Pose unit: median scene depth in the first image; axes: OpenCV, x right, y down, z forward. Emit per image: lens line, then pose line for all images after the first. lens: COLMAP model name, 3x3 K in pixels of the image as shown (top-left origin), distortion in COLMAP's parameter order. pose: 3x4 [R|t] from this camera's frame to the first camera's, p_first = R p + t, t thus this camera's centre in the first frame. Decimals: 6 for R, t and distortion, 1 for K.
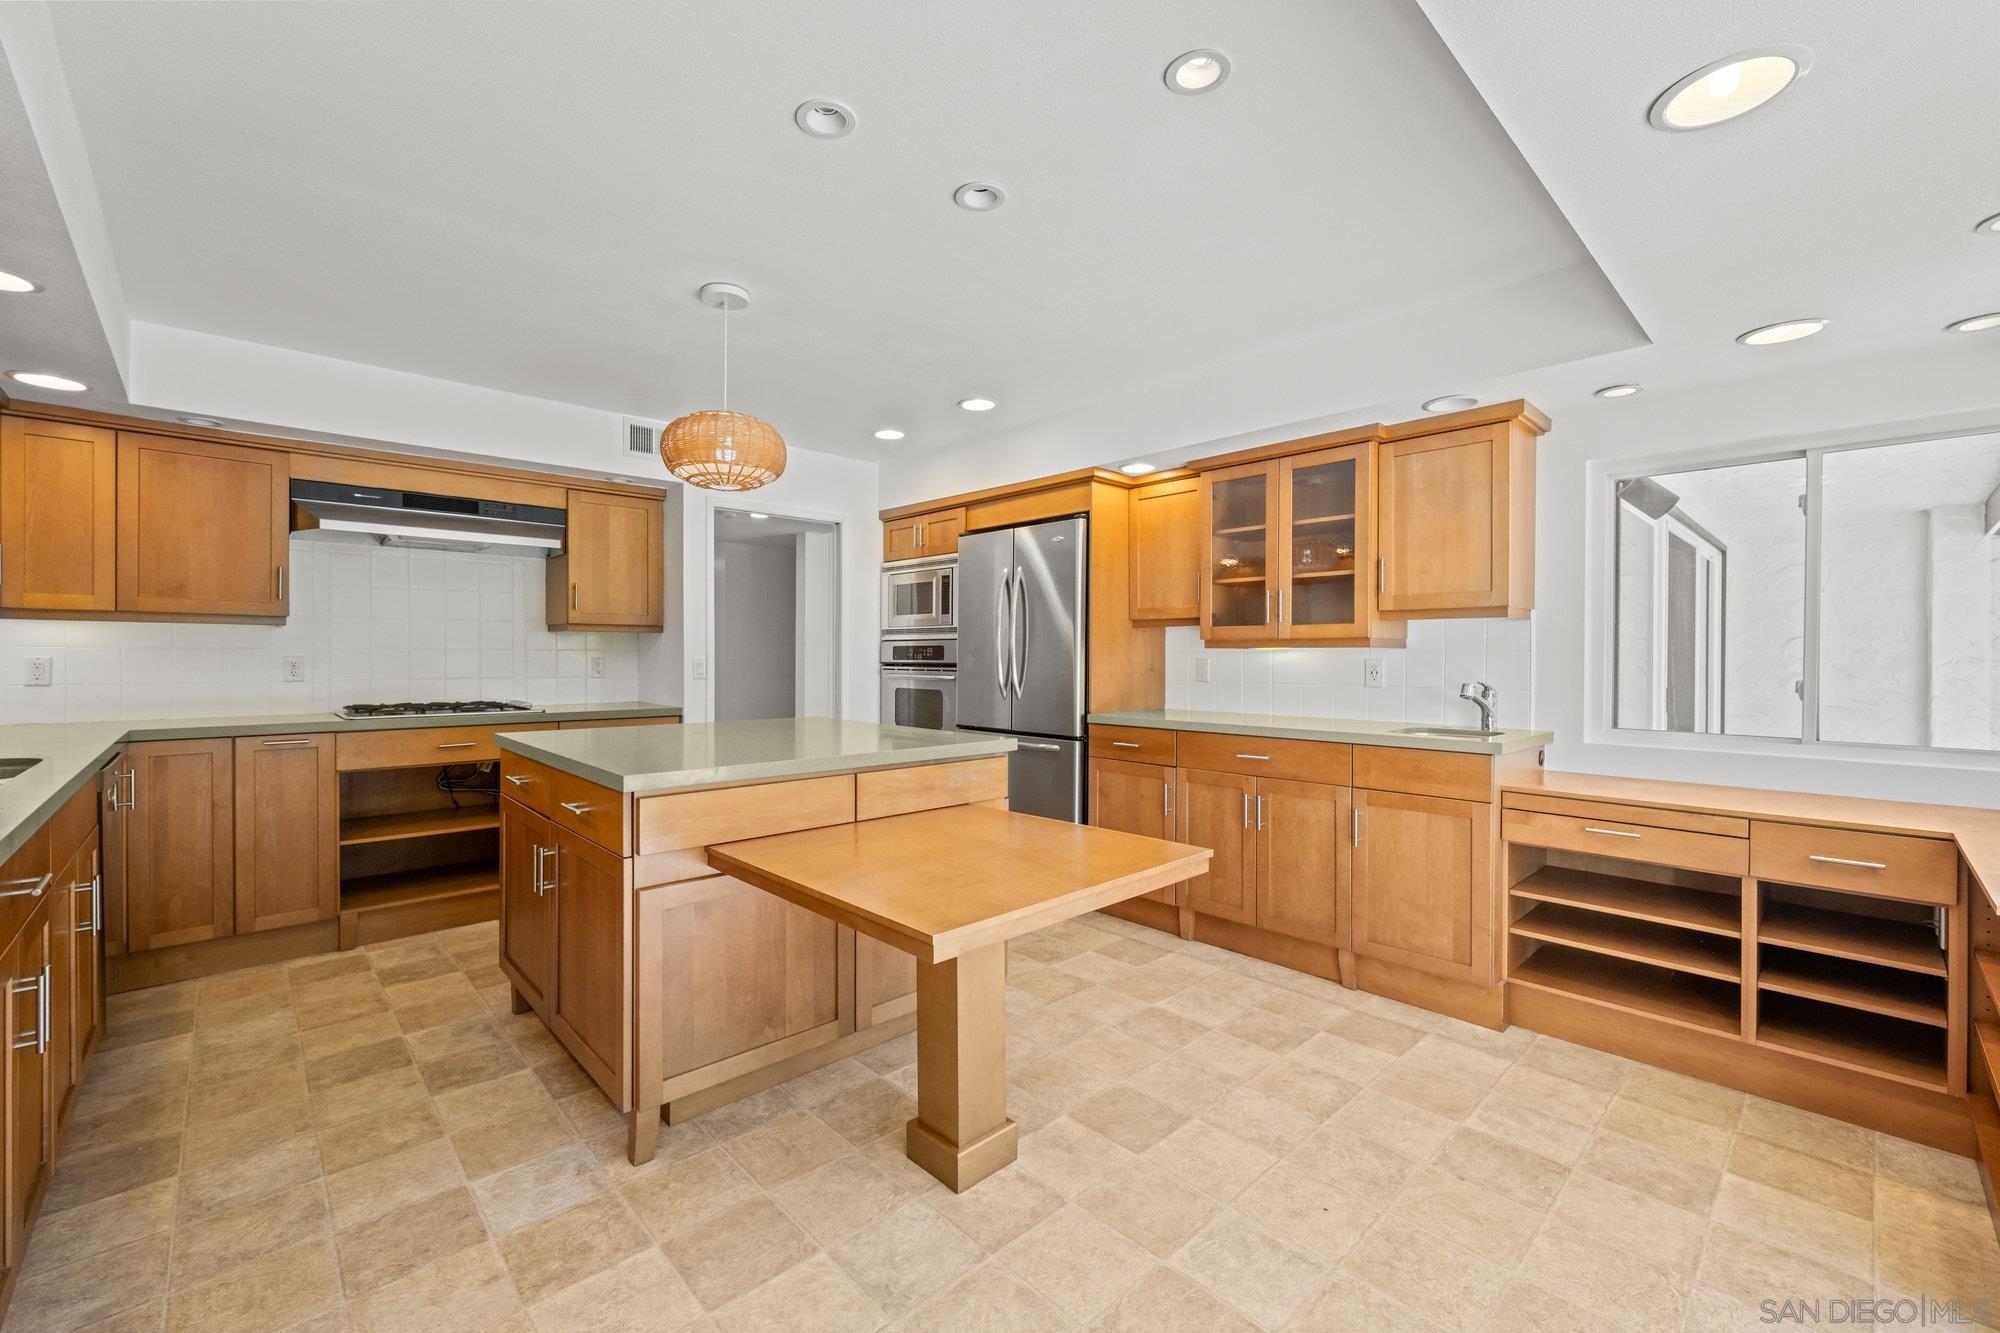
lens RADIAL K [[815.5, 0, 1000.0], [0, 815.5, 666.5], [0, 0, 1]] dist [-0.002530, -0.000443]
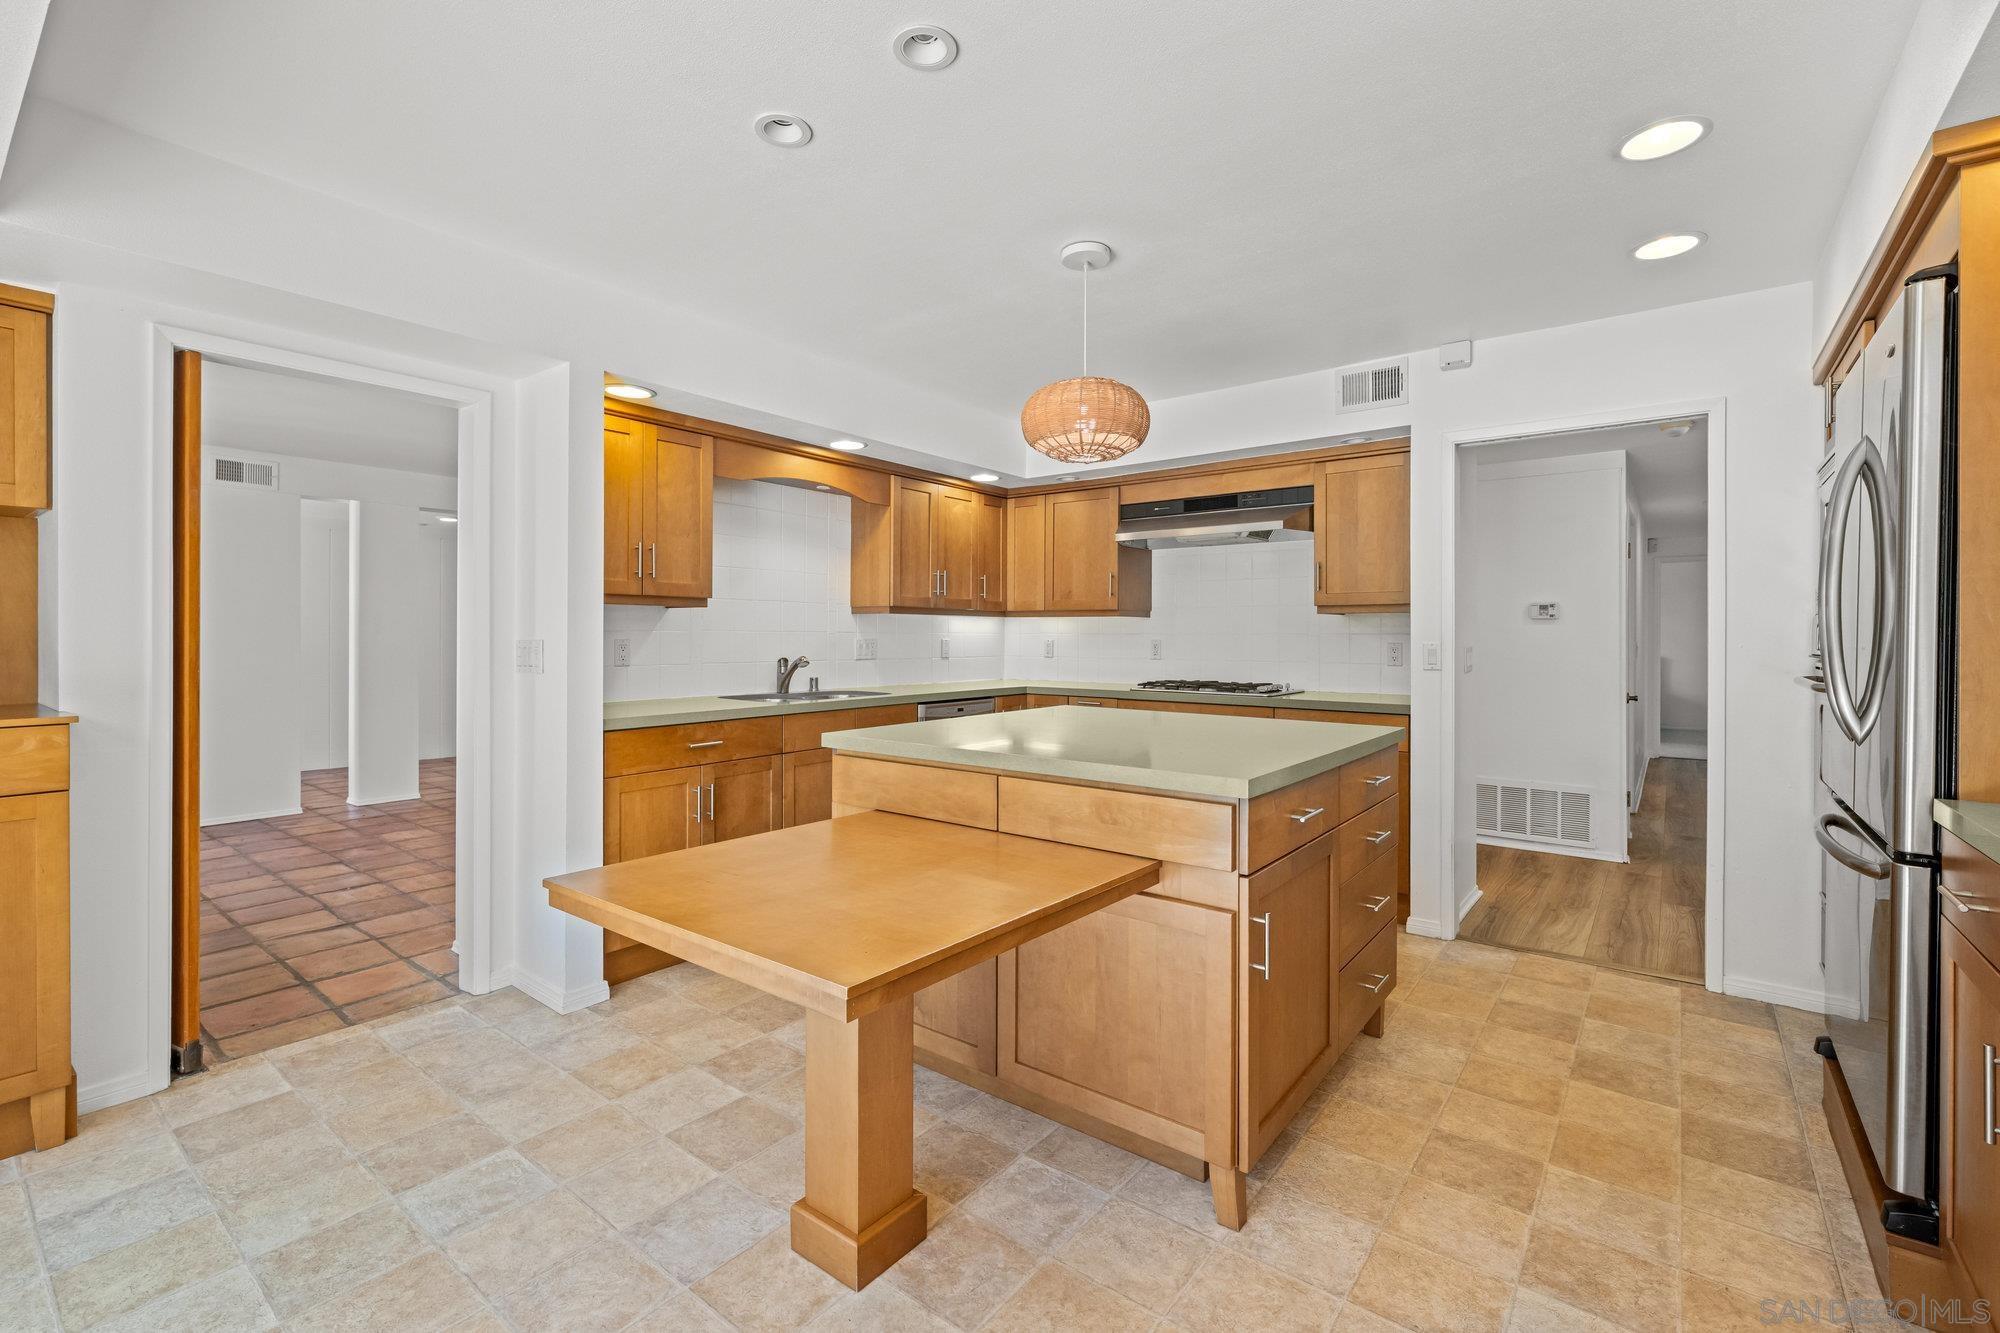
lens RADIAL K [[872.3, 0, 991.9], [0, 872.3, 642.1], [0, 0, 1]] dist [-0.000480, 0.000099]
pose [[0.147572, 0.003637, -0.989045, 0.617607], [-0.017343, 0.999849, 0.001089, -0.008231], [0.988899, 0.016992, 0.147612, 0.722438]]
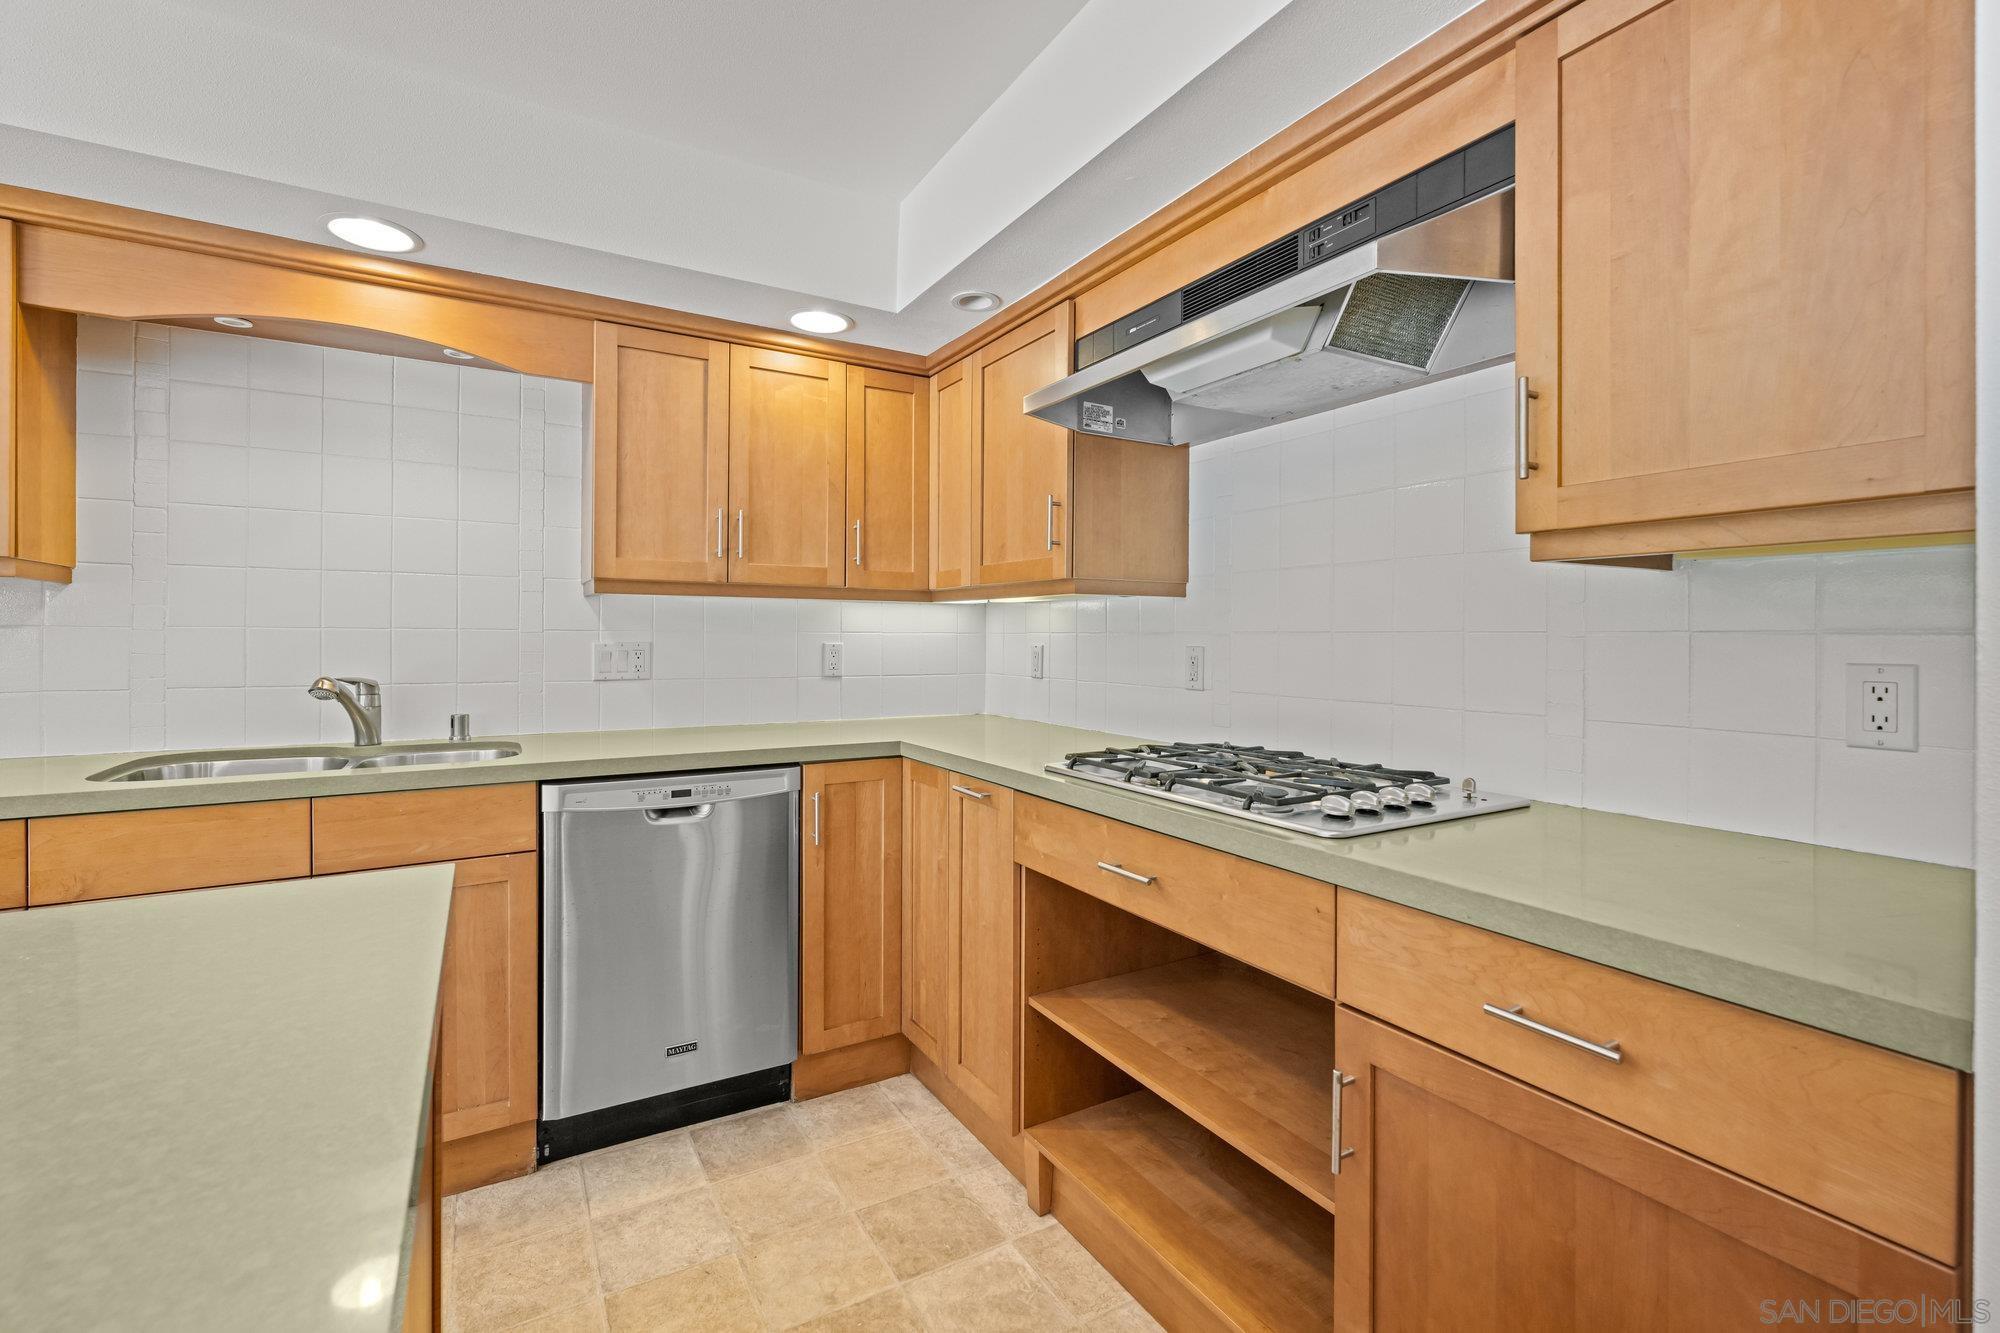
lens RADIAL K [[873.2, 0, 990.3], [0, 873.2, 641.1], [0, 0, 1]] dist [0.001045, -0.000140]
pose [[-0.233916, 0.000382, -0.972257, -0.309836], [-0.020066, 0.999785, 0.005220, -0.022646], [0.972050, 0.020730, -0.233858, 1.345301]]
